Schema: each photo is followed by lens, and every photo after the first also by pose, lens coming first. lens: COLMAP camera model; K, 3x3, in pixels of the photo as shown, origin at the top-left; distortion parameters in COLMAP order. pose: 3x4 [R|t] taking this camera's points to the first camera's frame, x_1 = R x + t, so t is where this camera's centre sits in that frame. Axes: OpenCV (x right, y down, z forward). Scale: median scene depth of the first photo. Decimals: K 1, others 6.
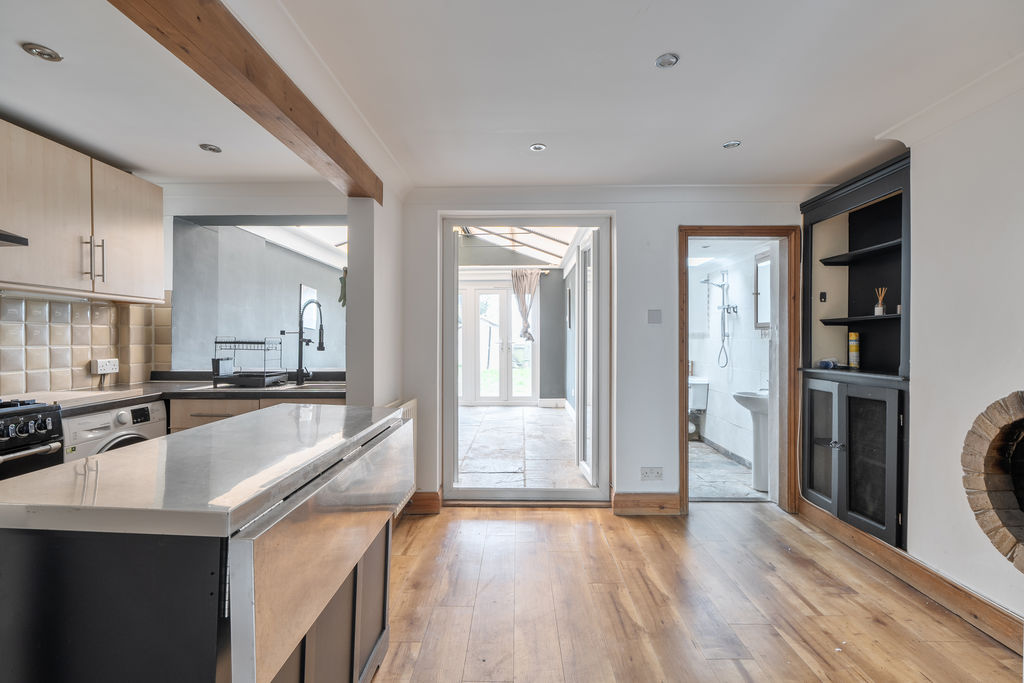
lens RADIAL K [[473.6, 0, 512.0], [0, 473.6, 339.5], [0, 0, 1]] dist [0.000151, -0.000075]
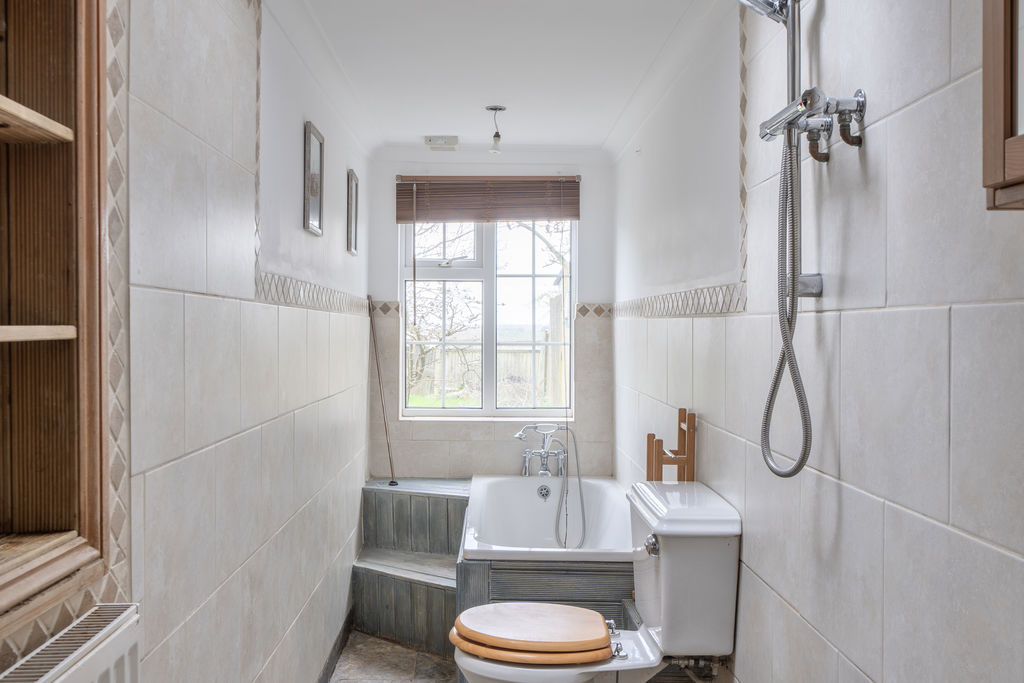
lens RADIAL K [[916.2, 0, 511.5], [0, 916.2, 341.1], [0, 0, 1]] dist [-0.014283, -0.003673]
pose [[0.999177, -0.001688, 0.040532, 0.333308], [0.001600, 0.999996, 0.002203, 0.008835], [-0.040535, -0.002137, 0.999176, 0.677335]]
